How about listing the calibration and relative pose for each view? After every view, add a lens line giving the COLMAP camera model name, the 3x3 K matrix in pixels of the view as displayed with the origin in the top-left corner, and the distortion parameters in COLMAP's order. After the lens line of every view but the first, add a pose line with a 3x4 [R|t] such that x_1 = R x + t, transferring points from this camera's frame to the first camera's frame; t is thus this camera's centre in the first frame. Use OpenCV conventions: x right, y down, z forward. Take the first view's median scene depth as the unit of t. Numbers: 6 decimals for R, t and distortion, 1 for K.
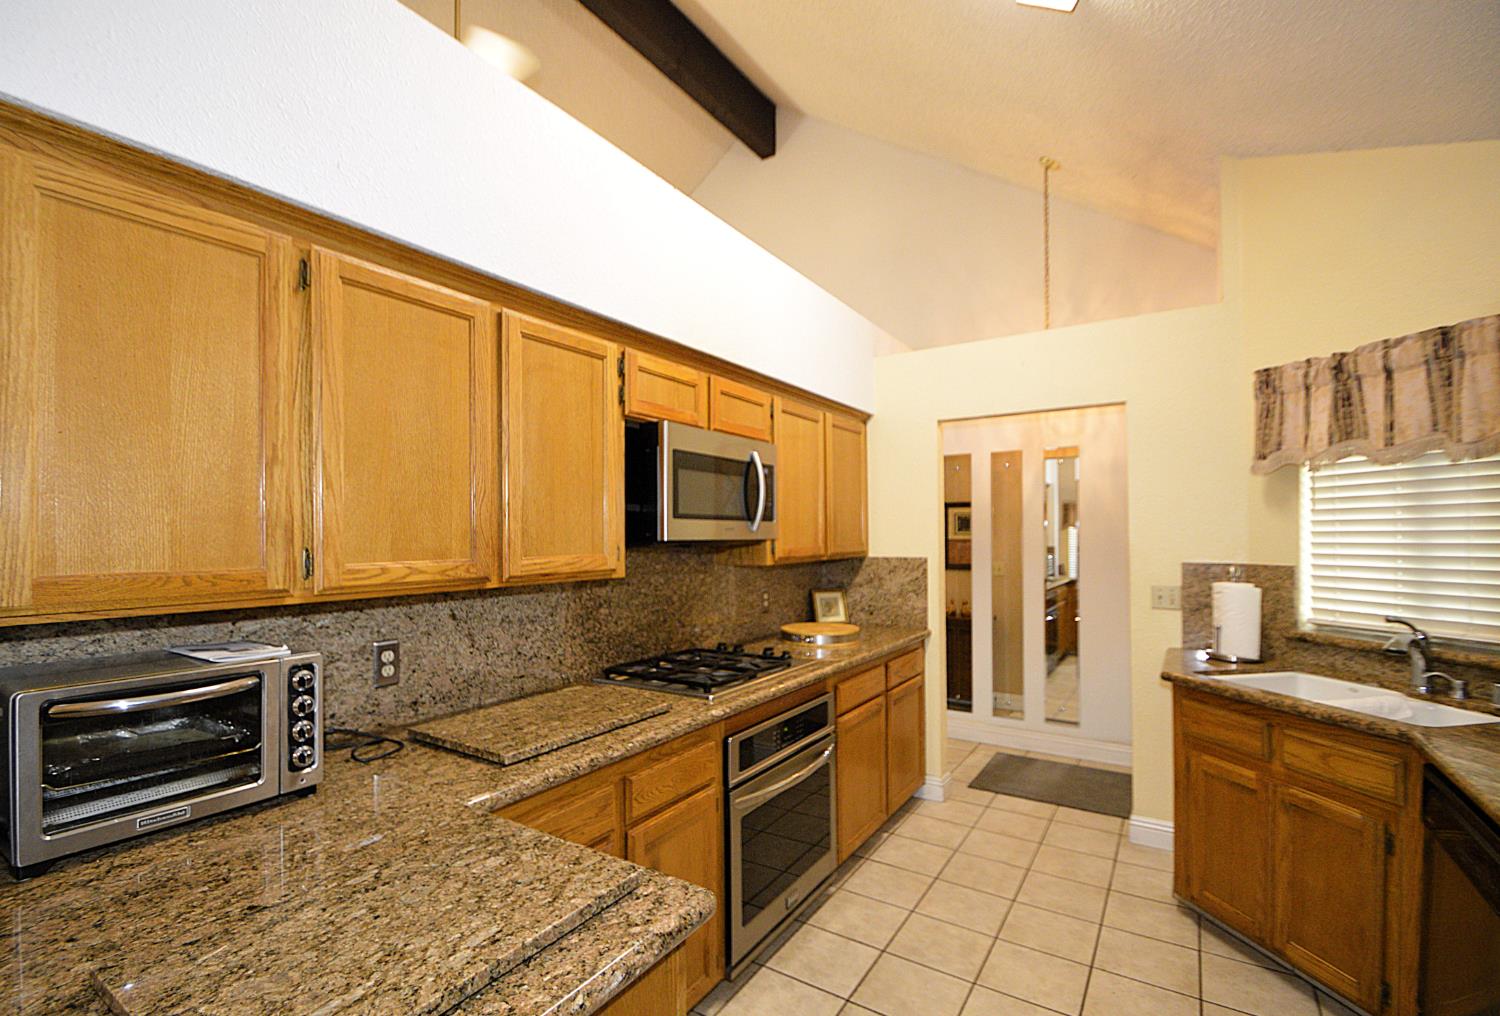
lens RADIAL K [[680.3, 0, 689.2], [0, 680.3, 530.6], [0, 0, 1]] dist [-0.017604, -0.005308]
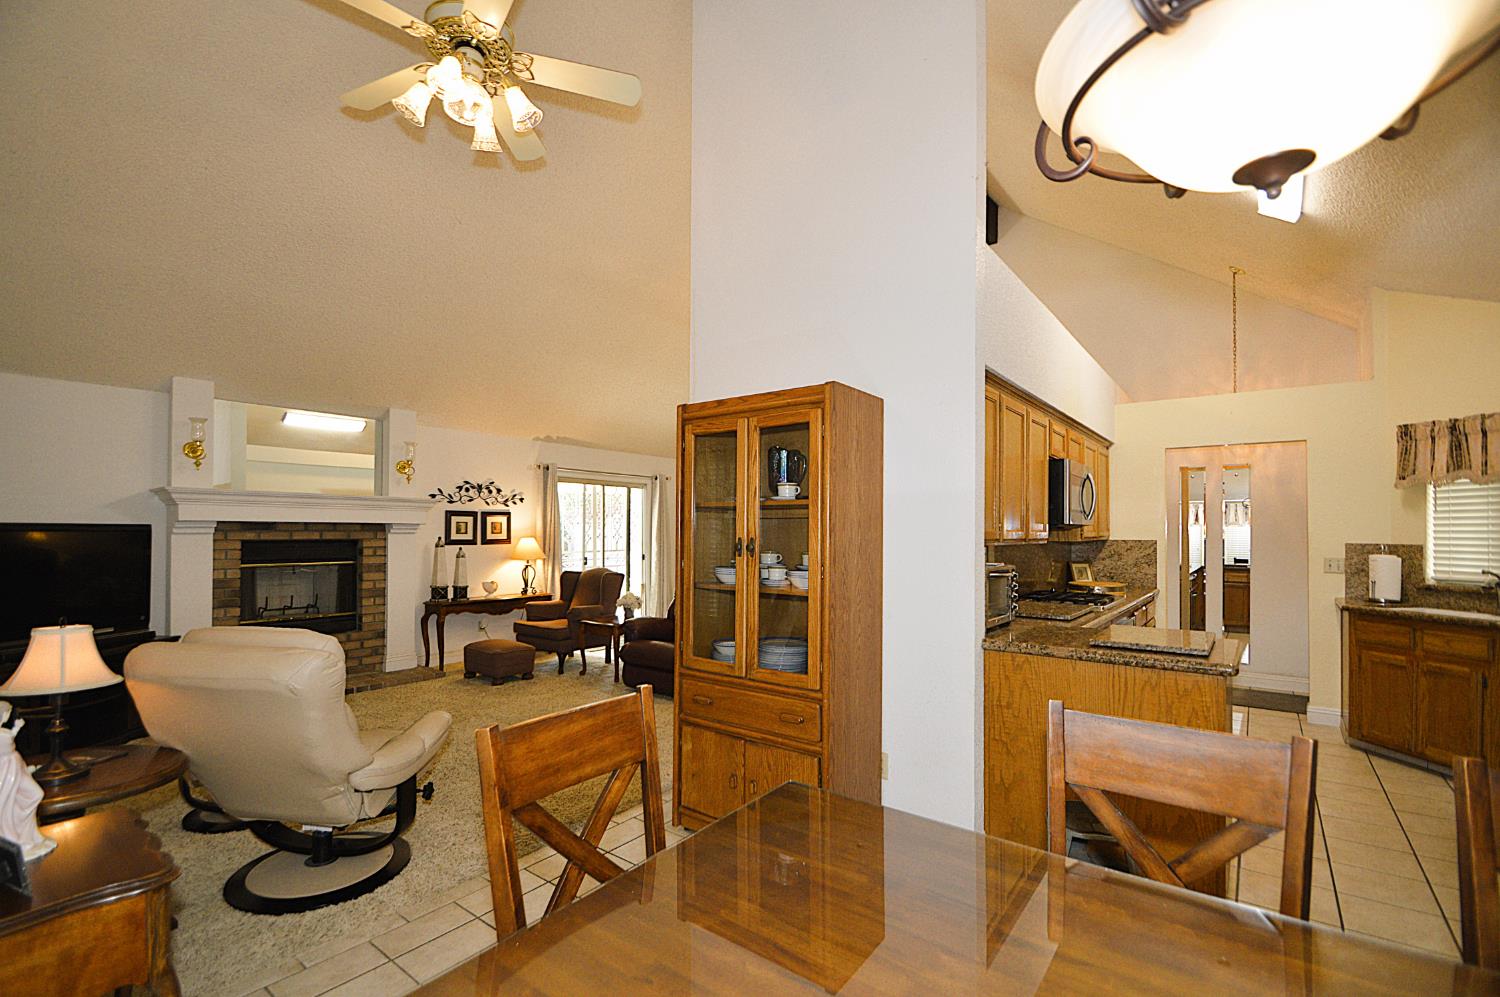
lens RADIAL K [[668.1, 0, 731.7], [0, 668.1, 520.3], [0, 0, 1]] dist [0.003646, -0.009117]
pose [[0.999265, 0.011086, -0.036697, -0.752218], [-0.011342, 0.999913, -0.006759, 0.024051], [0.036619, 0.007171, 0.999304, -0.711505]]
